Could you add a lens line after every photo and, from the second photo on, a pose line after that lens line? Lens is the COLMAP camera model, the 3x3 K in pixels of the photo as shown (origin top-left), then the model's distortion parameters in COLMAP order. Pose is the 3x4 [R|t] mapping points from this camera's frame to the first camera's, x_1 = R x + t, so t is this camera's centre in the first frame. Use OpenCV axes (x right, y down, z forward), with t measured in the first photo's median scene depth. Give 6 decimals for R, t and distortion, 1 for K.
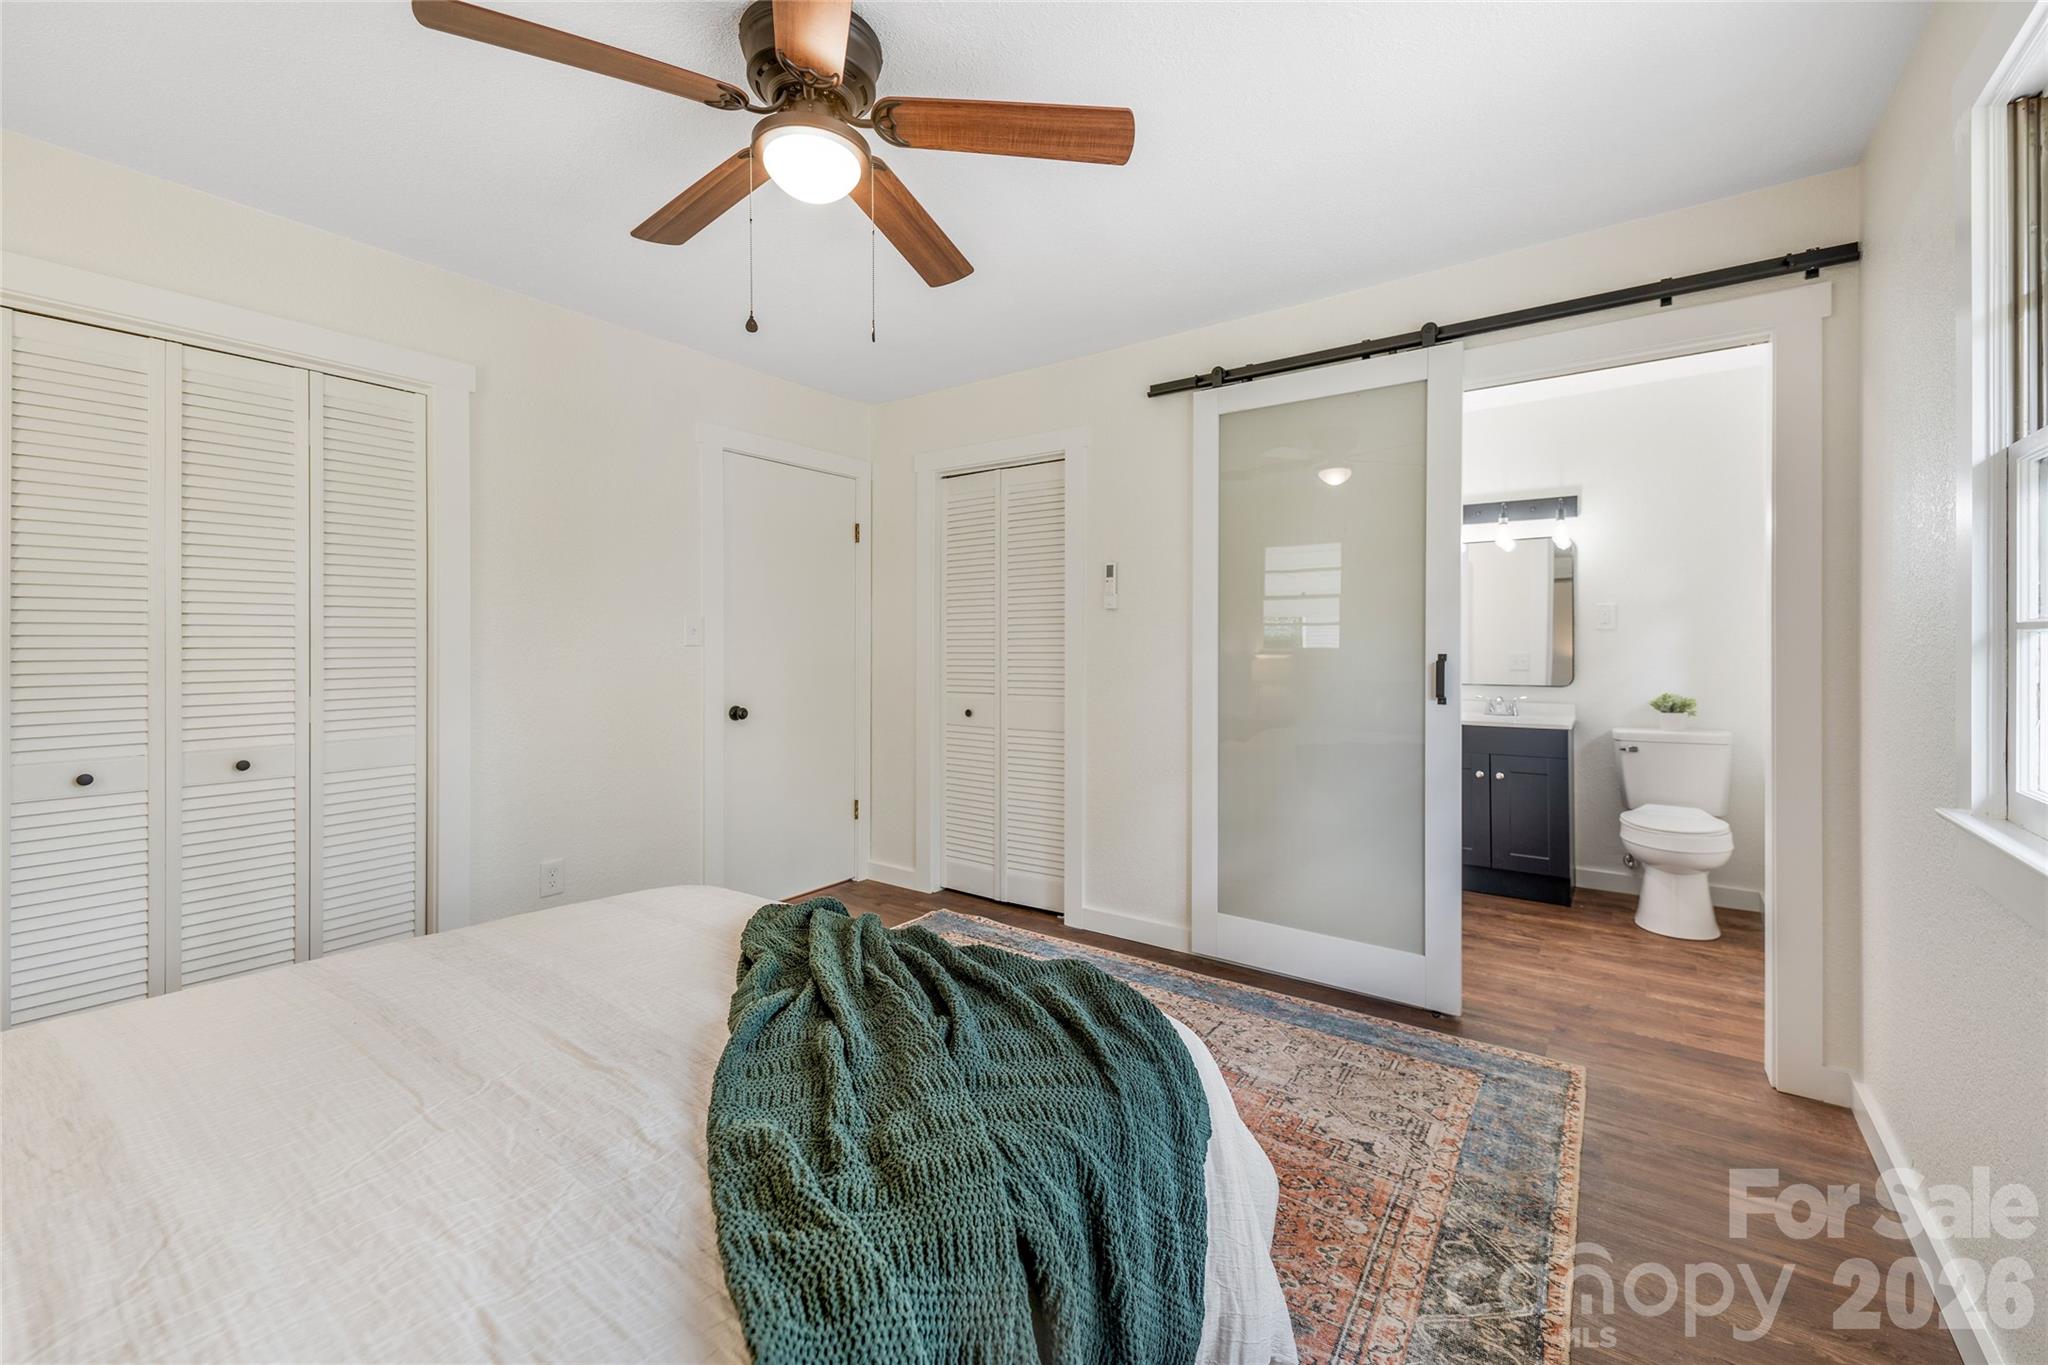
lens RADIAL K [[840.1, 0, 1025.5], [0, 840.1, 657.8], [0, 0, 1]] dist [0.013398, 0.000285]
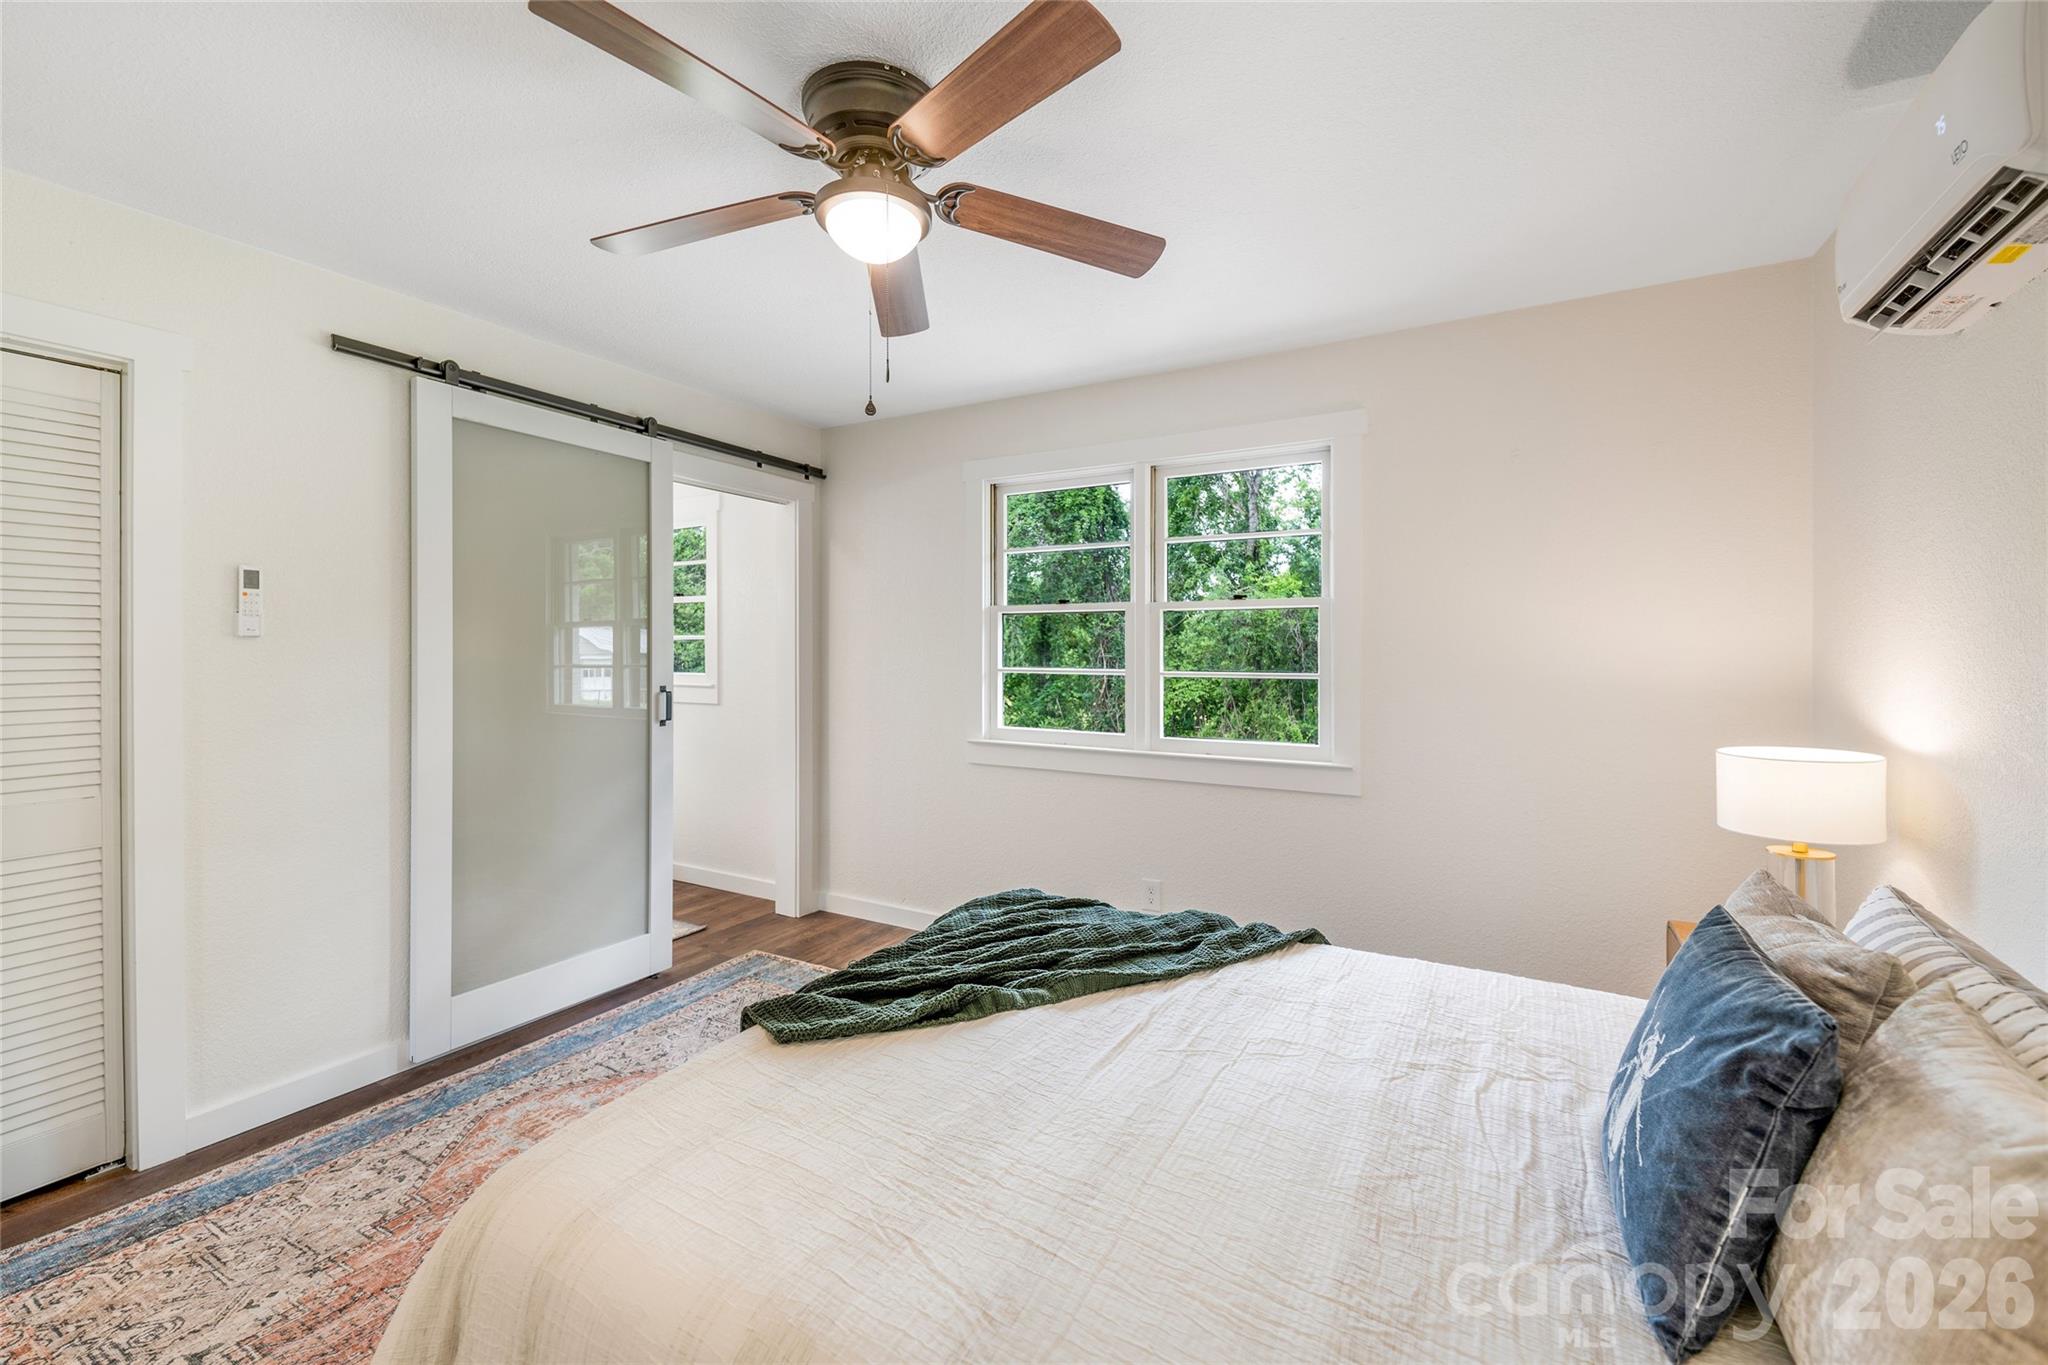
lens RADIAL K [[865.2, 0, 1020.8], [0, 865.2, 659.4], [0, 0, 1]] dist [0.013184, -0.000097]
pose [[-0.122144, -0.011645, 0.992444, -0.840247], [0.011722, 0.999844, 0.013175, -0.053522], [-0.992443, 0.013243, -0.121989, 0.618285]]
